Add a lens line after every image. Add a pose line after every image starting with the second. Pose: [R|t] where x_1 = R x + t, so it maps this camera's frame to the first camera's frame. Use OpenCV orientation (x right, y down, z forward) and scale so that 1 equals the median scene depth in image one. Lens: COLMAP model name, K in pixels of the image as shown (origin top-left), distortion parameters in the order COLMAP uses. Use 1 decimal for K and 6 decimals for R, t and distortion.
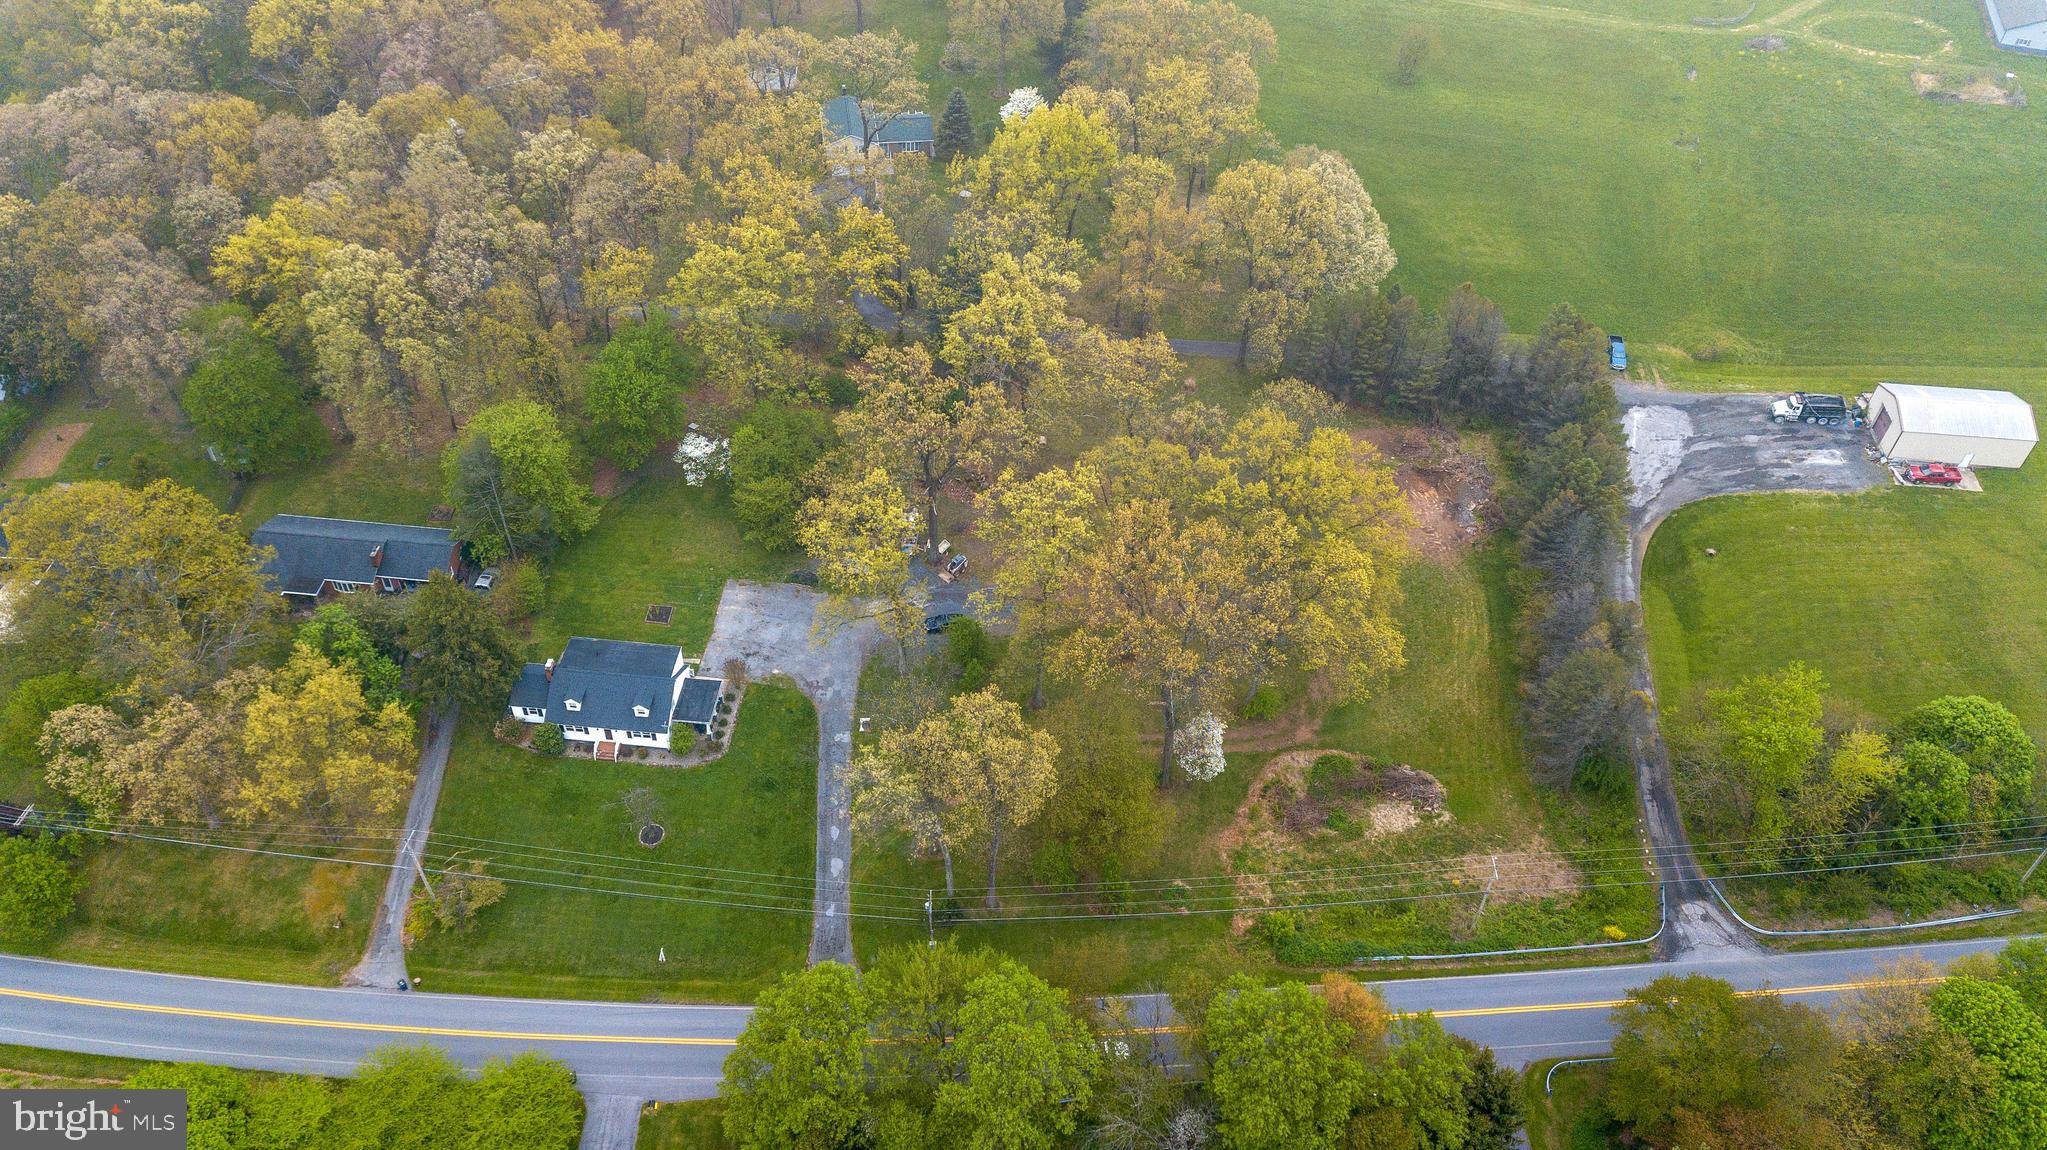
lens RADIAL K [[1563.3, 0, 1012.8], [0, 1563.3, 587.8], [0, 0, 1]] dist [0.042278, -0.019148]
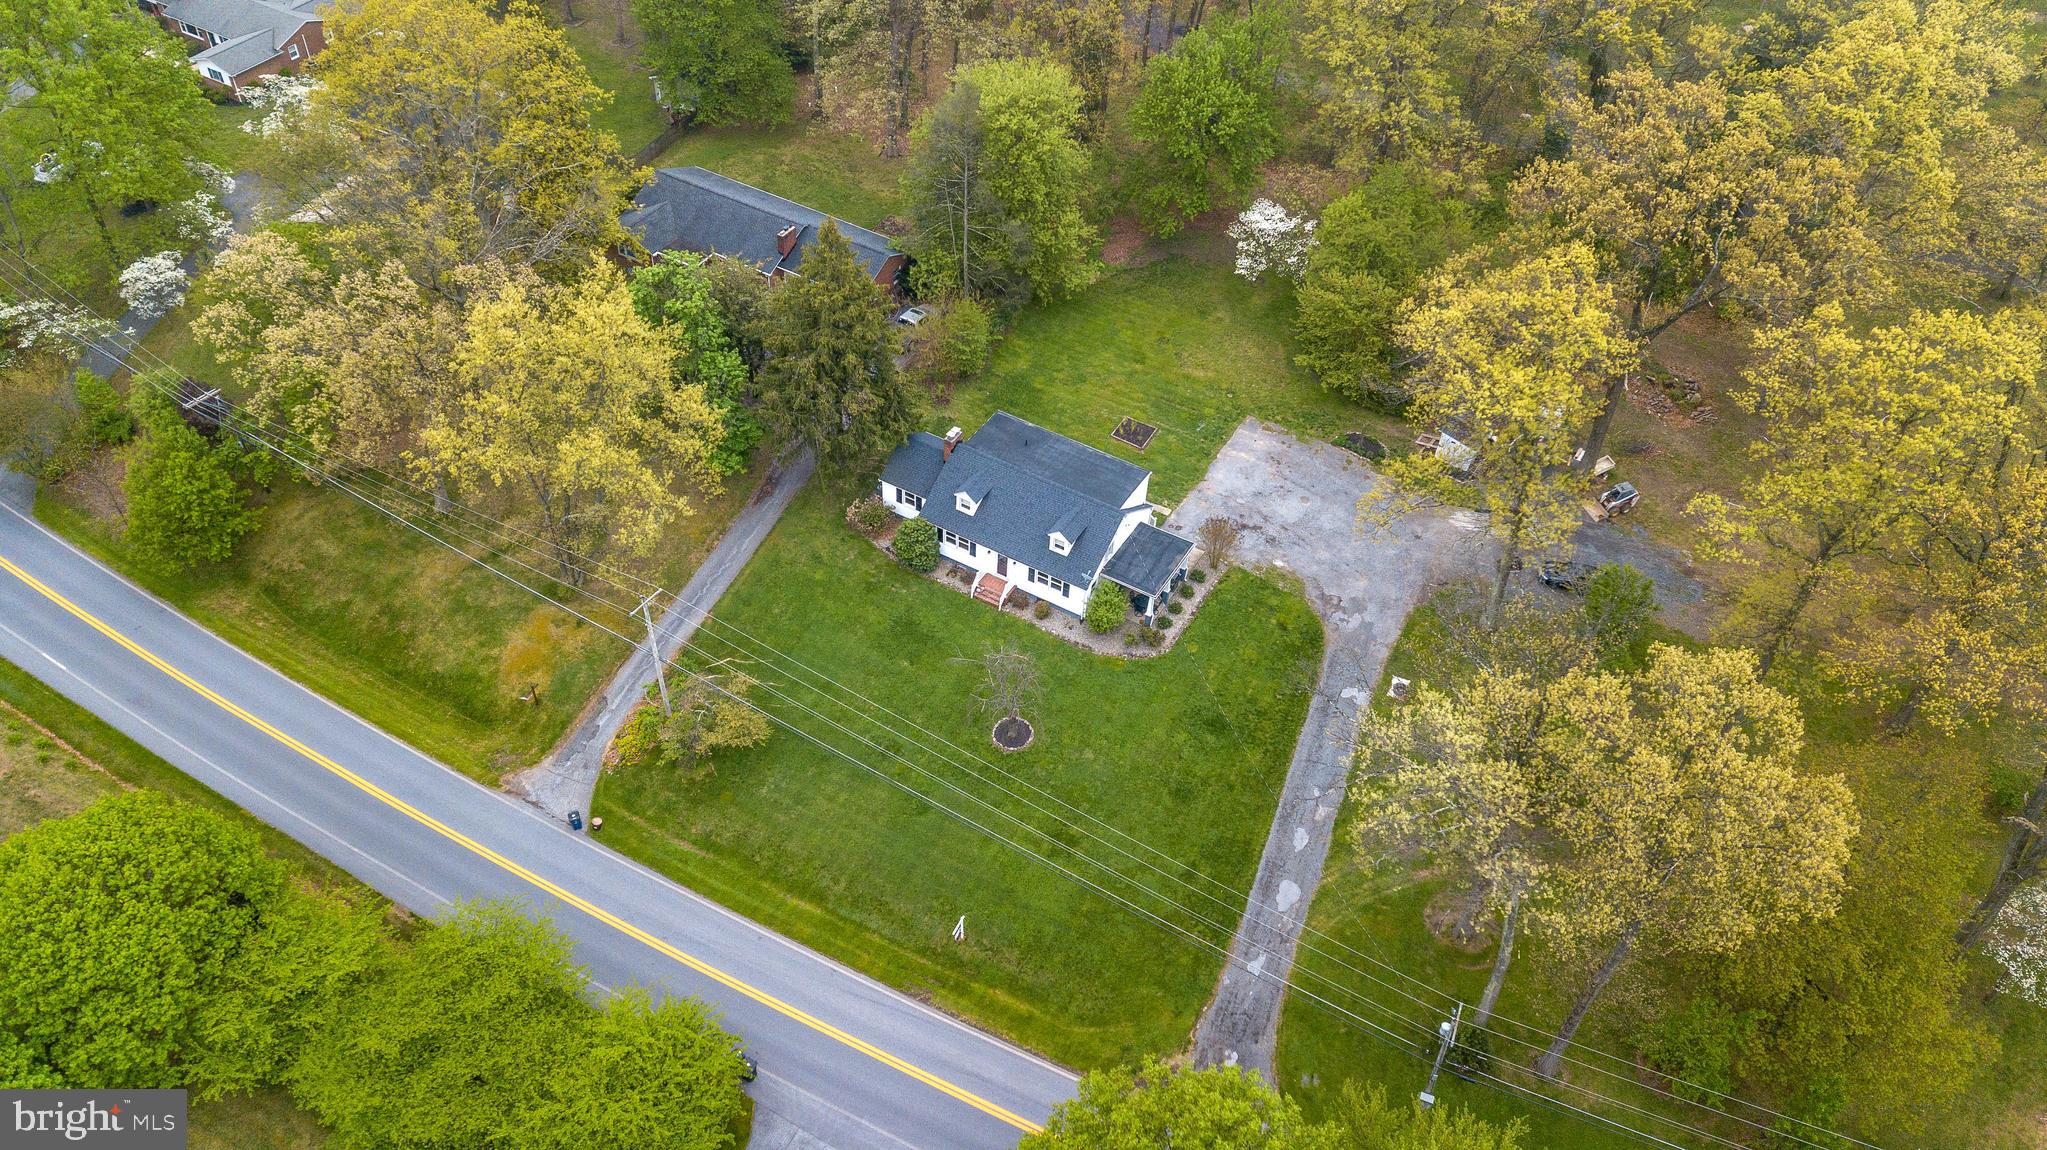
lens RADIAL K [[1563.3, 0, 1010.8], [0, 1563.3, 580.7], [0, 0, 1]] dist [0.042278, -0.019148]
pose [[0.906356, 0.302535, -0.294942, -0.069003], [-0.310547, 0.950337, 0.020493, 0.087744], [0.286494, 0.073019, 0.955295, 0.412402]]
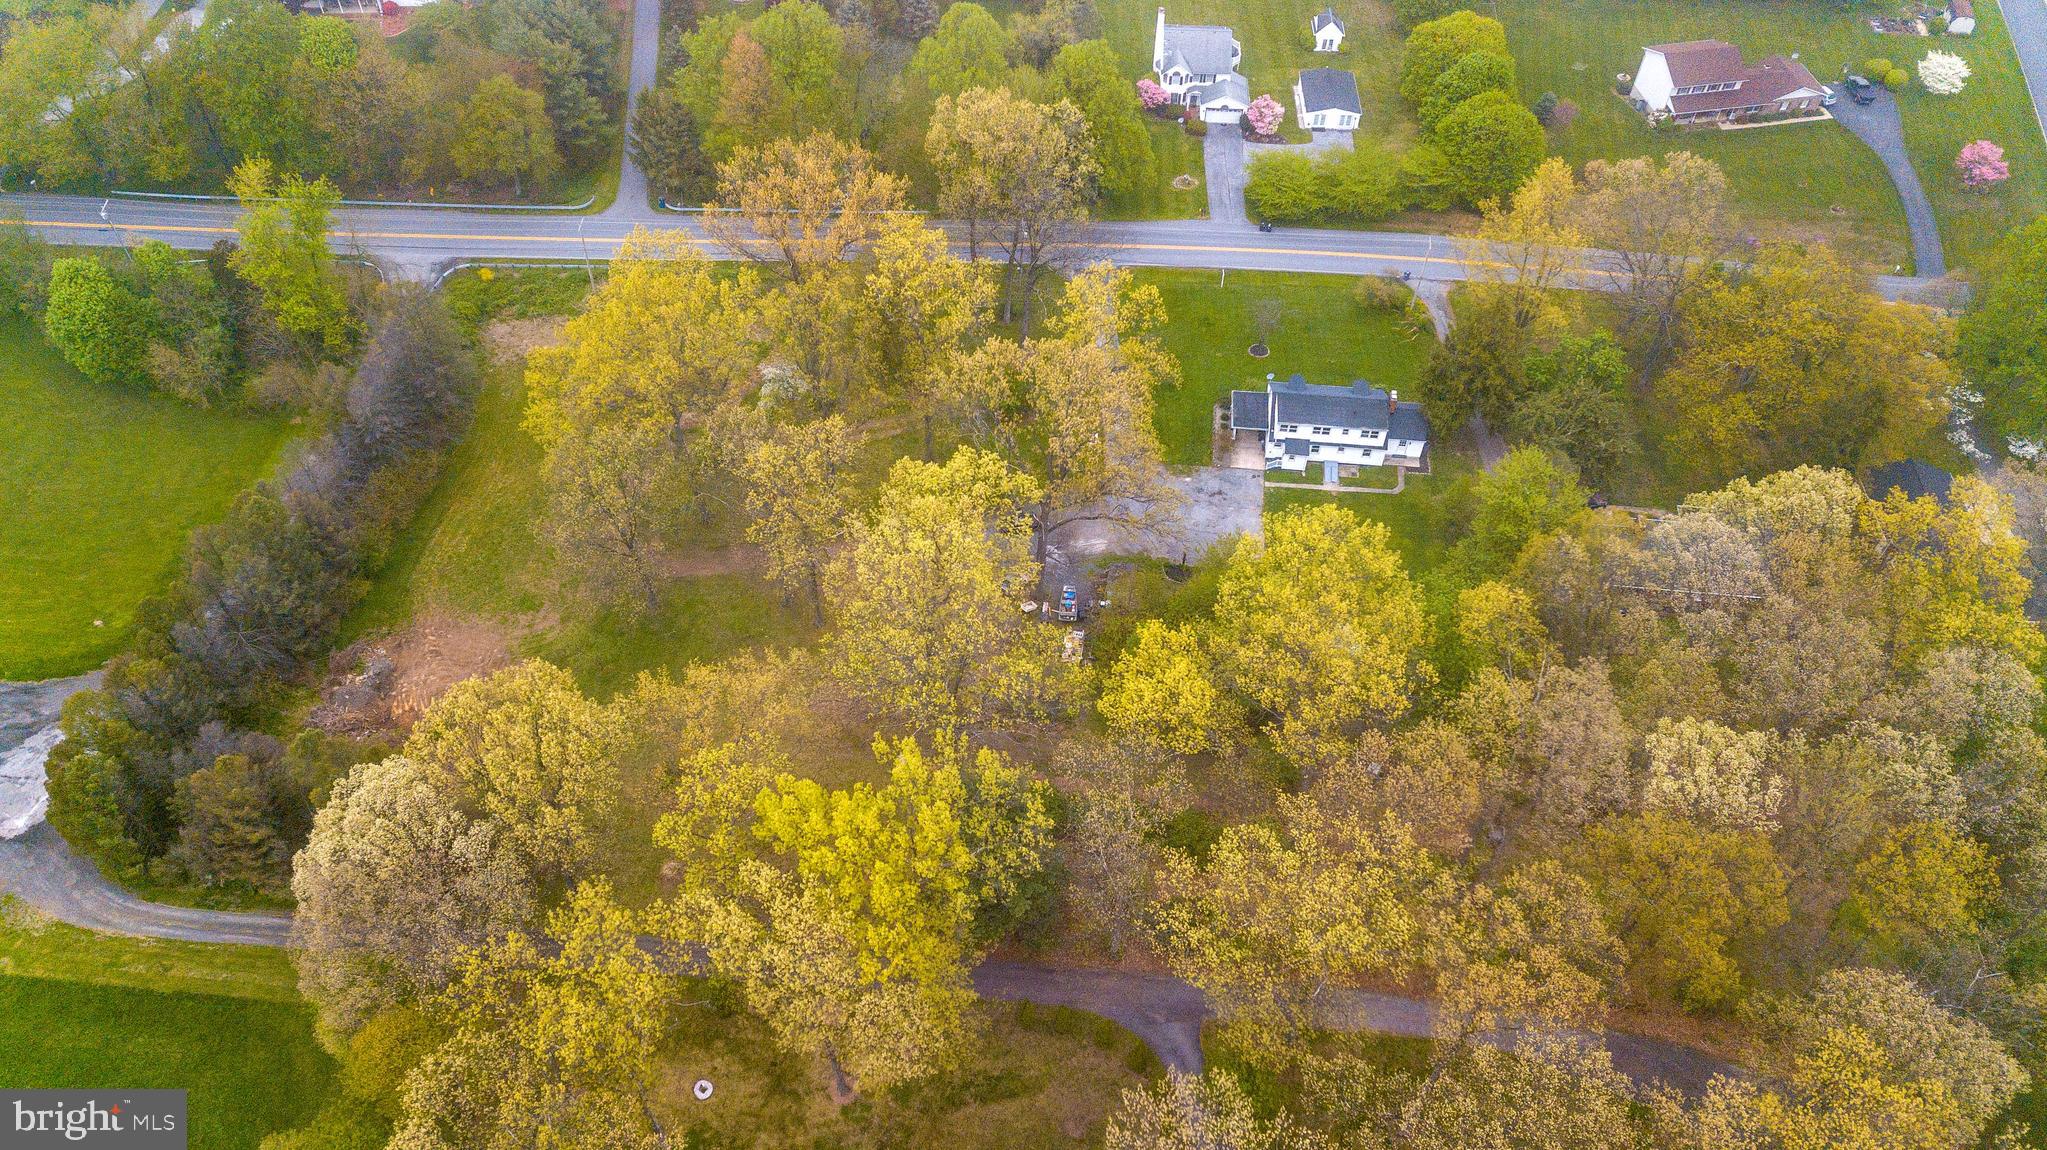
lens RADIAL K [[1563.3, 0, 1015.1], [0, 1563.3, 583.2], [0, 0, 1]] dist [0.042278, -0.019148]
pose [[-0.998830, -0.032736, -0.035584, -0.007594], [-0.032134, -0.100467, 0.994421, -1.035980], [-0.036128, 0.994402, 0.099297, 1.057936]]
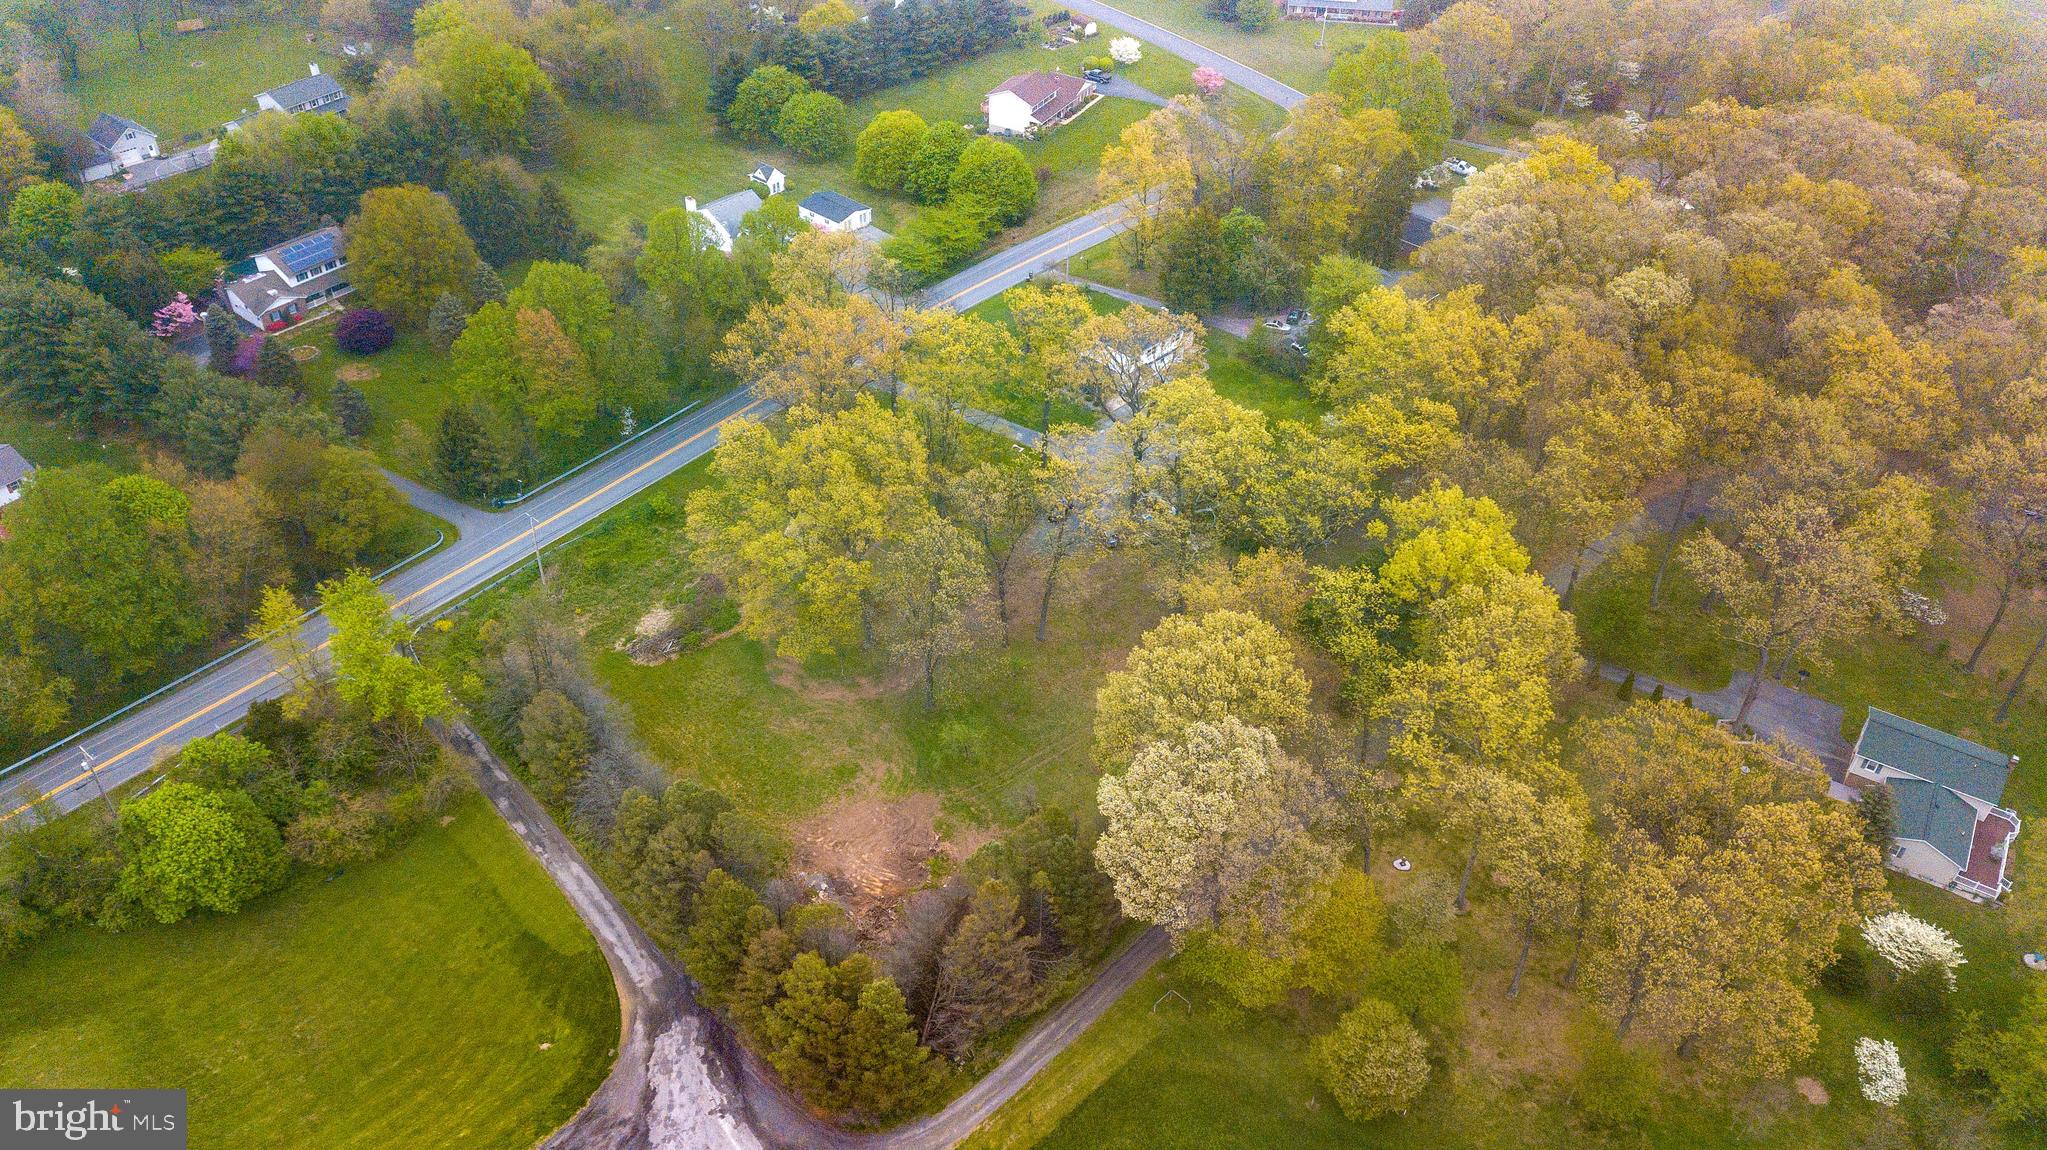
lens RADIAL K [[1563.3, 0, 1012.5], [0, 1563.3, 575.1], [0, 0, 1]] dist [0.042278, -0.019148]
pose [[-0.642649, 0.452776, -0.618058, 0.791346], [-0.572185, 0.252840, 0.780177, -0.933805], [0.509515, 0.855024, 0.096584, 1.025055]]
